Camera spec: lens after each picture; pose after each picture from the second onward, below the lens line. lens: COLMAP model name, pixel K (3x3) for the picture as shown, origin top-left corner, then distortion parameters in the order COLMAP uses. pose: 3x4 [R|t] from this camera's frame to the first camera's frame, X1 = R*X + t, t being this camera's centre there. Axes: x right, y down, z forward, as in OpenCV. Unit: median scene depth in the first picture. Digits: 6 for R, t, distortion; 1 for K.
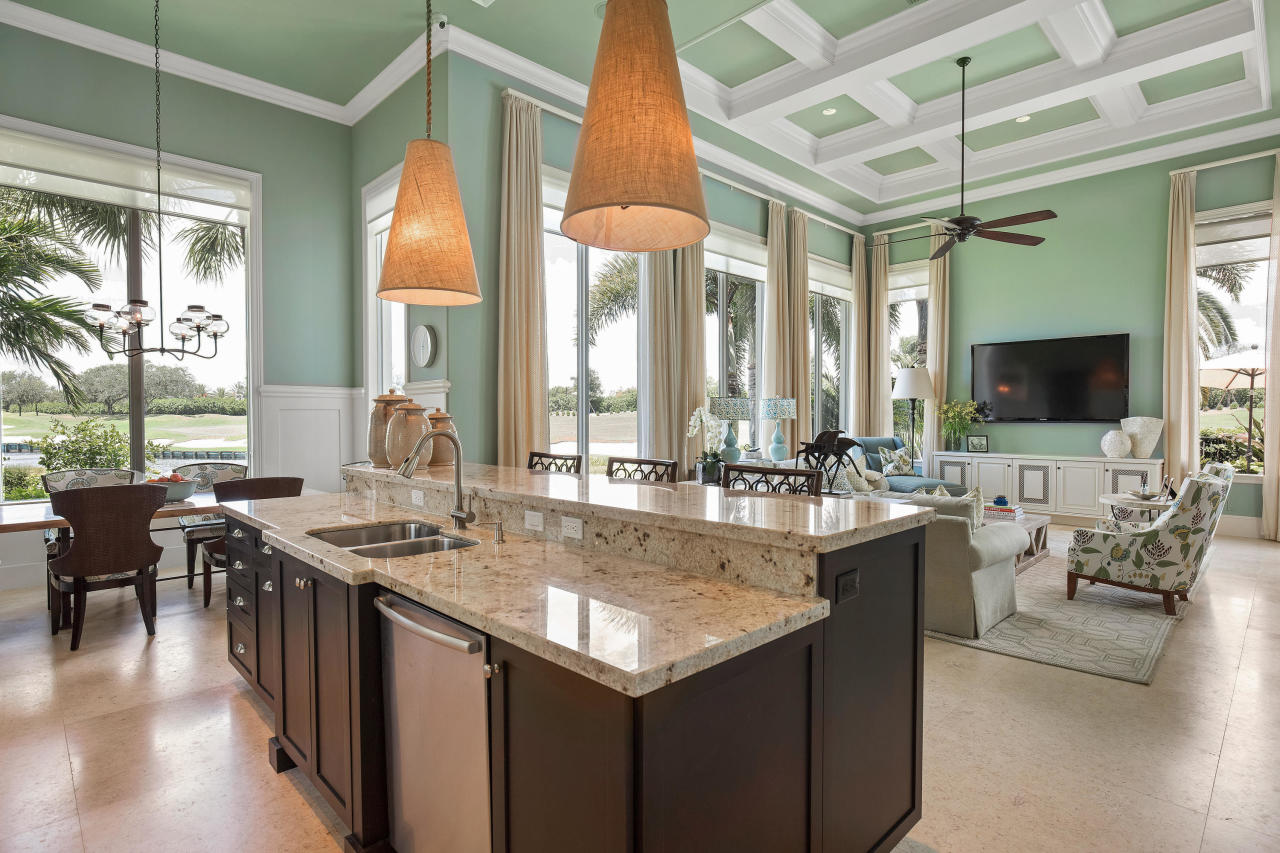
lens RADIAL K [[654.2, 0, 637.5], [0, 654.2, 430.5], [0, 0, 1]] dist [-0.016131, -0.000091]
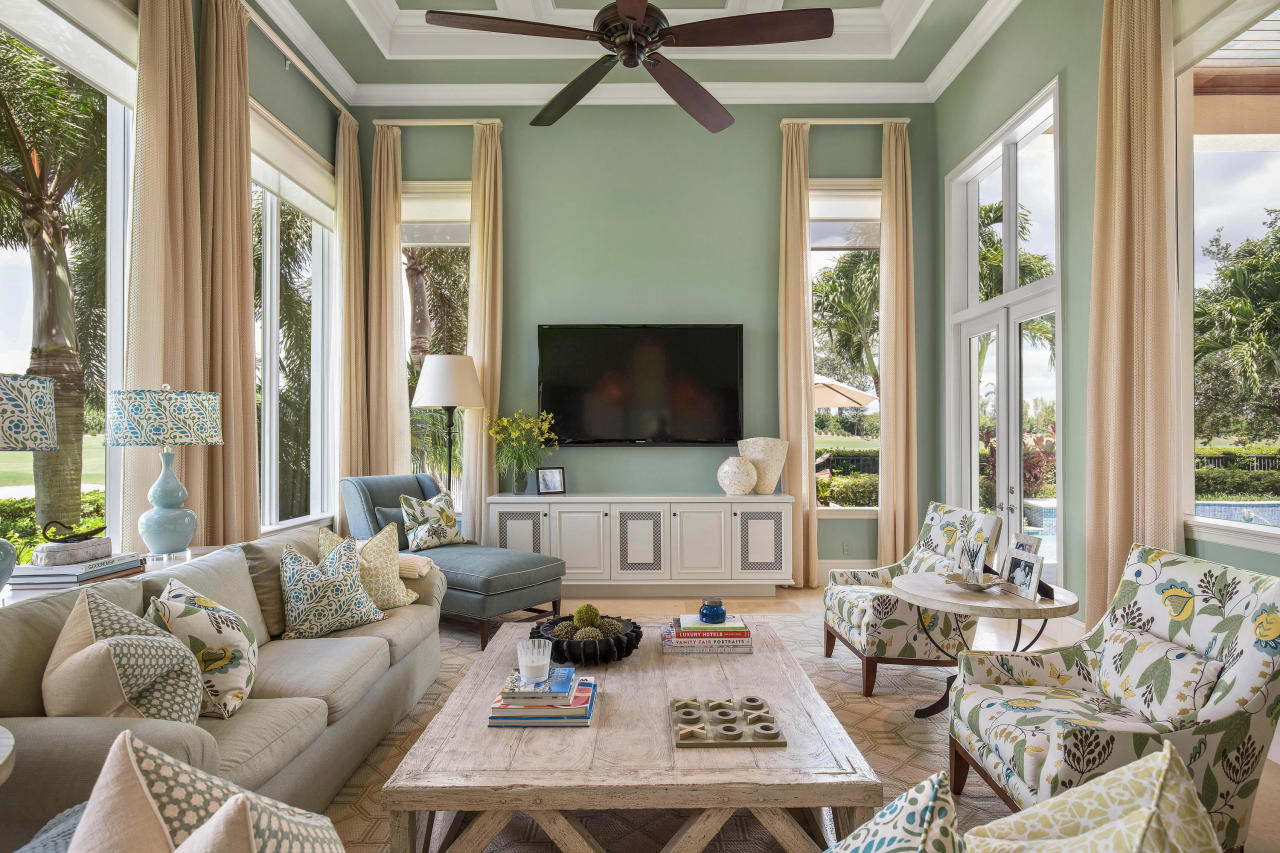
lens RADIAL K [[689.1, 0, 658.5], [0, 689.1, 430.4], [0, 0, 1]] dist [-0.001291, 0.002217]
pose [[0.690035, 0.006540, 0.723746, 0.115087], [0.017413, 0.999520, -0.025635, -0.010107], [-0.723566, 0.030292, 0.689590, 0.485667]]
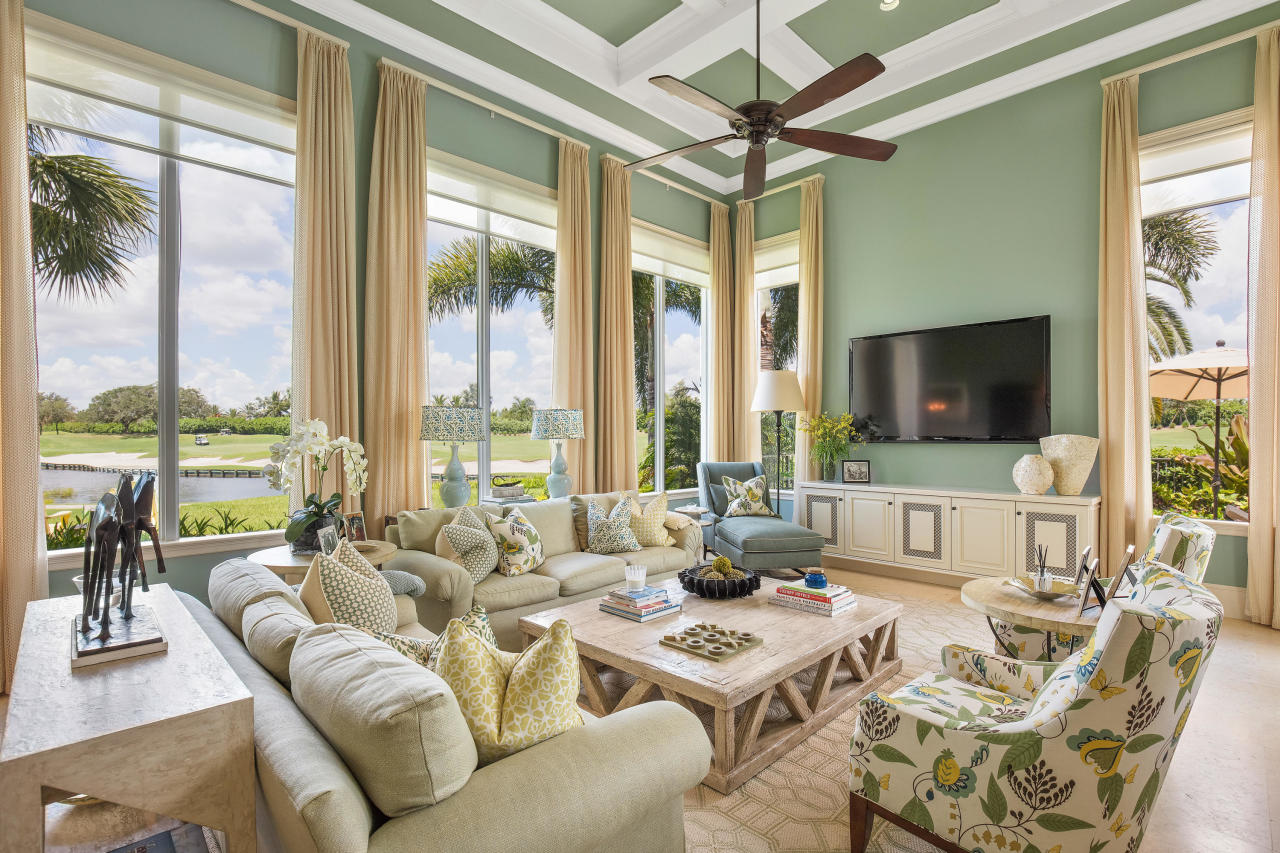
lens RADIAL K [[611.6, 0, 647.4], [0, 611.6, 436.3], [0, 0, 1]] dist [-0.018659, 0.000924]
pose [[0.999834, -0.001427, 0.018137, 0.287053], [0.001786, 0.999802, -0.019818, -0.006821], [-0.018105, 0.019847, 0.999639, 0.326872]]
